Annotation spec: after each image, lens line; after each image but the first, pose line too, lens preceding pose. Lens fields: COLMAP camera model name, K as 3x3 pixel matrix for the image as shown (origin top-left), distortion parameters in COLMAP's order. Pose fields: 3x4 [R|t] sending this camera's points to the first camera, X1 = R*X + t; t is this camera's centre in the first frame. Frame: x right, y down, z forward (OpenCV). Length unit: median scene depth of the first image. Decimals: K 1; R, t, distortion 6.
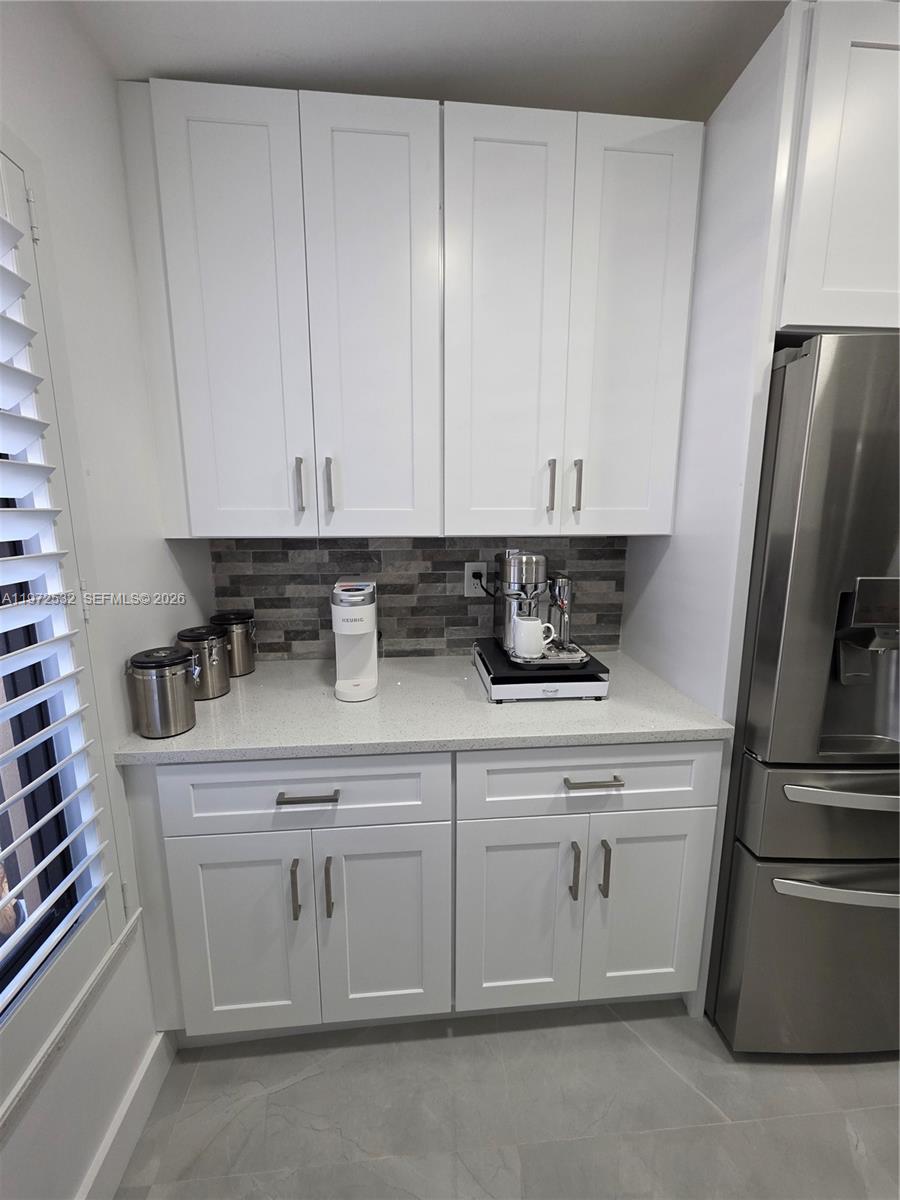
lens RADIAL K [[479.2, 0, 447.3], [0, 479.2, 595.1], [0, 0, 1]] dist [0.003475, -0.001093]
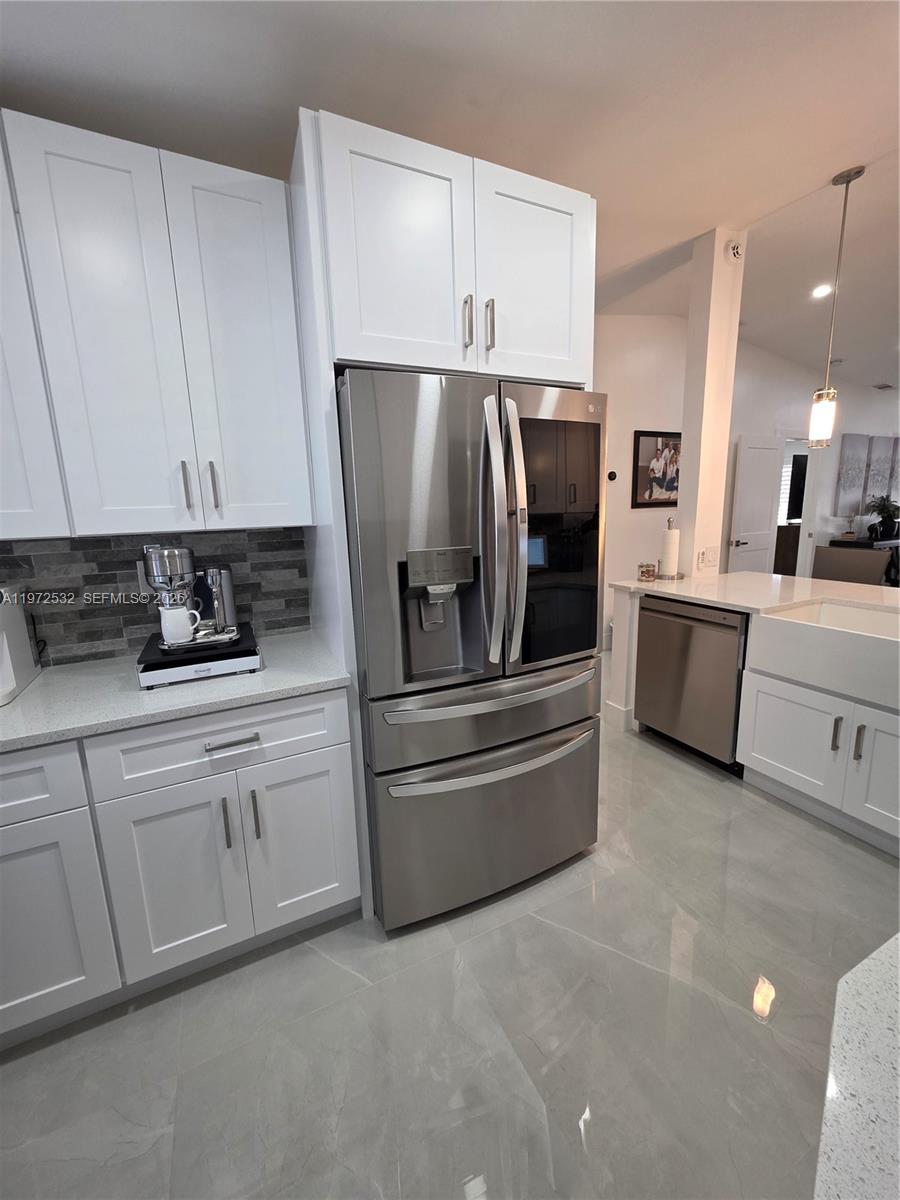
lens RADIAL K [[479.2, 0, 447.3], [0, 479.2, 595.1], [0, 0, 1]] dist [0.003475, -0.001093]
pose [[0.932189, -0.094050, 0.349539, 0.366829], [0.093035, 0.995467, 0.019735, 0.056544], [-0.349811, 0.014123, 0.936714, -0.233517]]
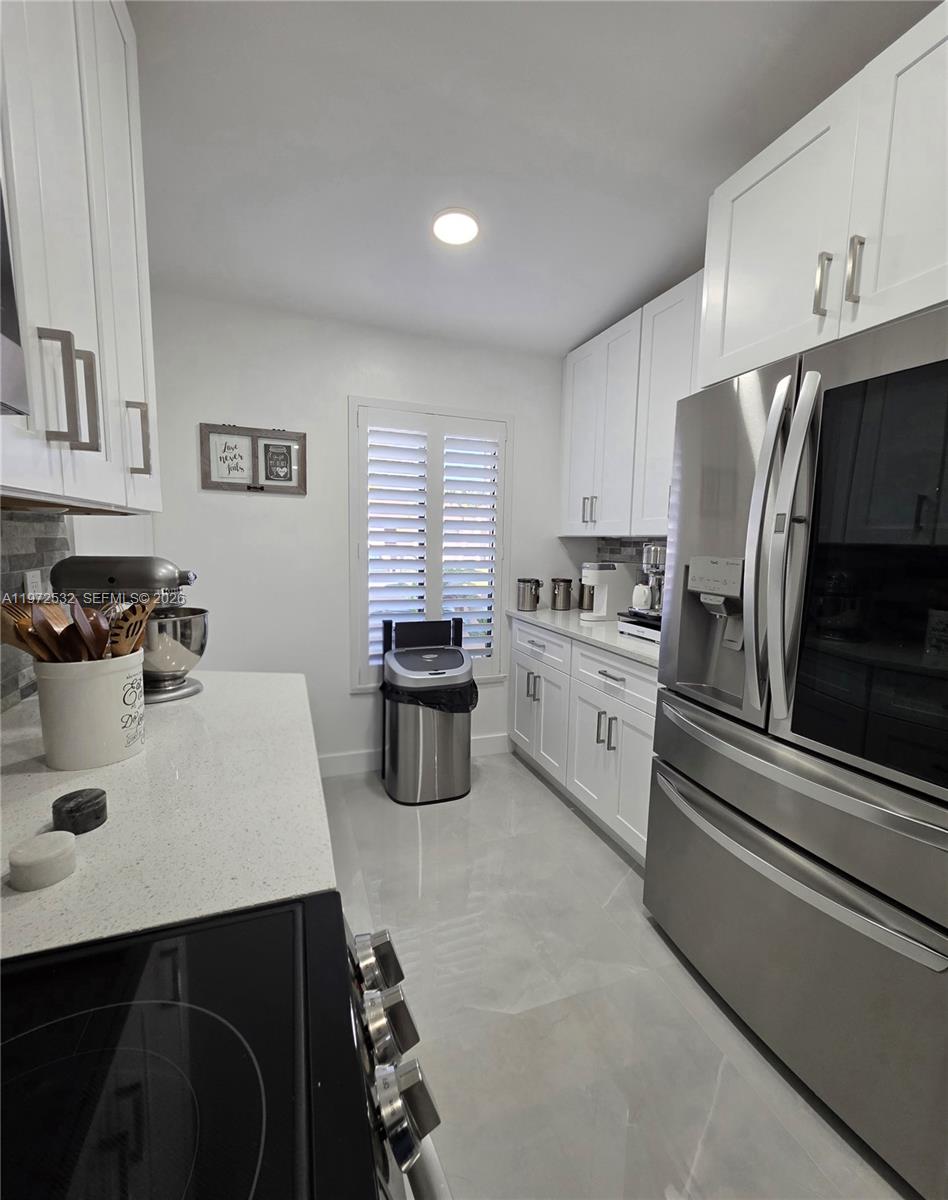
lens RADIAL K [[505.1, 0, 488.9], [0, 505.1, 601.1], [0, 0, 1]] dist [-0.002086, -0.000213]
pose [[0.288251, 0.122523, -0.949684, 1.623621], [-0.191583, 0.979106, 0.068168, 0.082866], [0.938194, 0.162294, 0.305702, 0.004805]]
